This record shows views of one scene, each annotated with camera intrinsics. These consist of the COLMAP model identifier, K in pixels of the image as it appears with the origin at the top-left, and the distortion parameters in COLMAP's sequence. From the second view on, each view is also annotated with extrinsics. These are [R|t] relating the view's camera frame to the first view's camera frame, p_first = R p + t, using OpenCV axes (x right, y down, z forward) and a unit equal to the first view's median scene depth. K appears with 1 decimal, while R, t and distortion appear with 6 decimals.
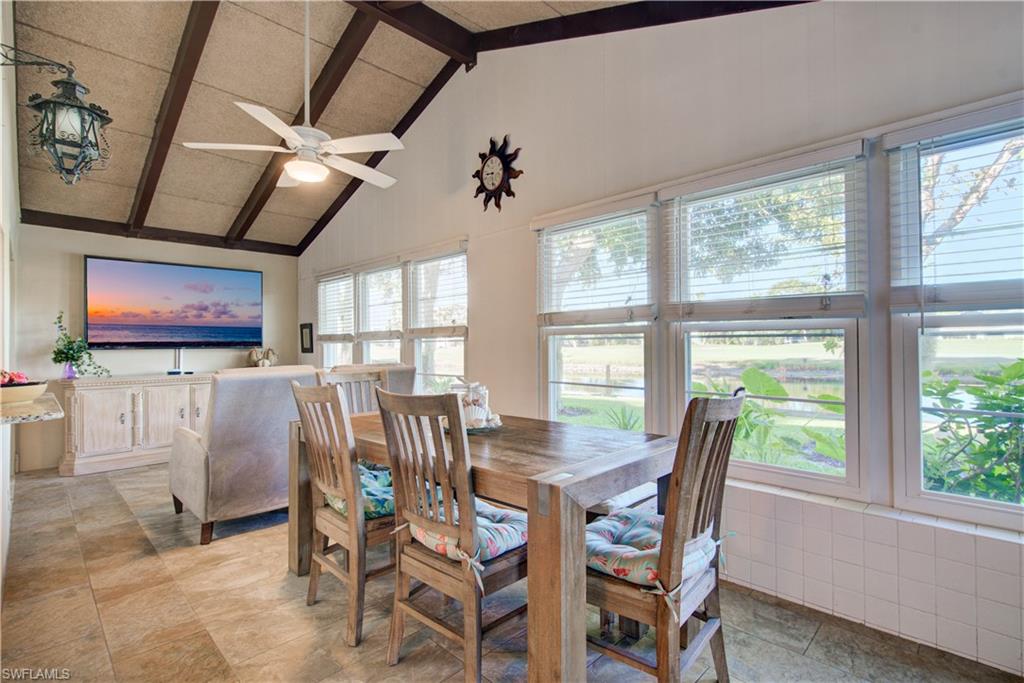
lens RADIAL K [[479.4, 0, 513.2], [0, 479.4, 343.4], [0, 0, 1]] dist [-0.001582, -0.001743]
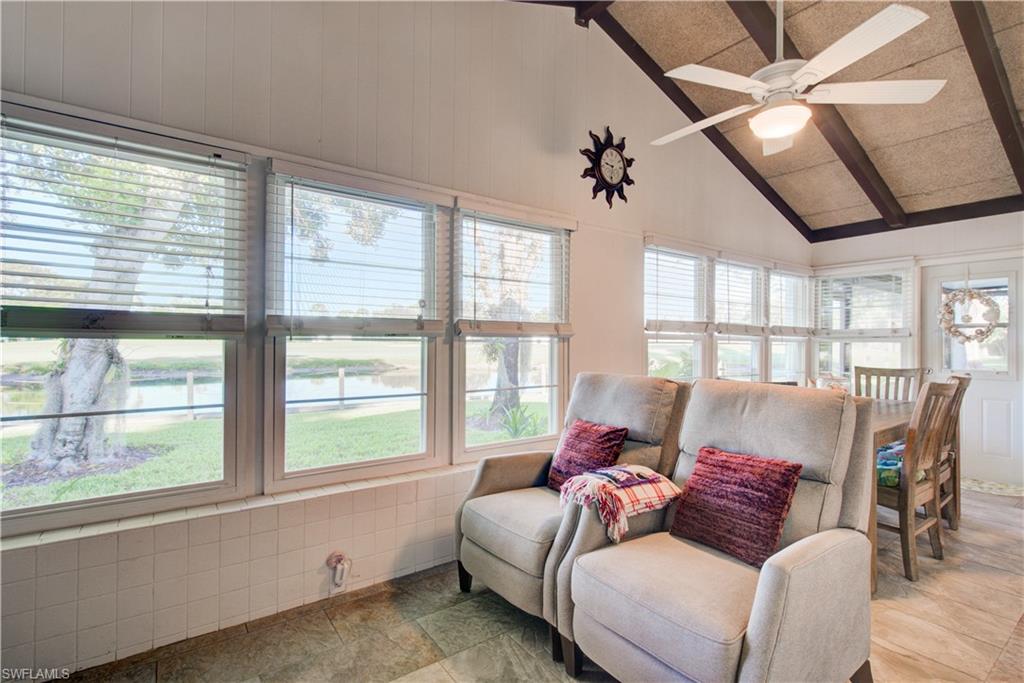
lens RADIAL K [[479.4, 0, 516.5], [0, 479.4, 341.3], [0, 0, 1]] dist [-0.001582, -0.001743]
pose [[0.169995, 0.018623, 0.985269, -0.984866], [-0.003063, 0.999827, -0.018370, 0.008661], [-0.985440, 0.000105, 0.170023, 1.007720]]
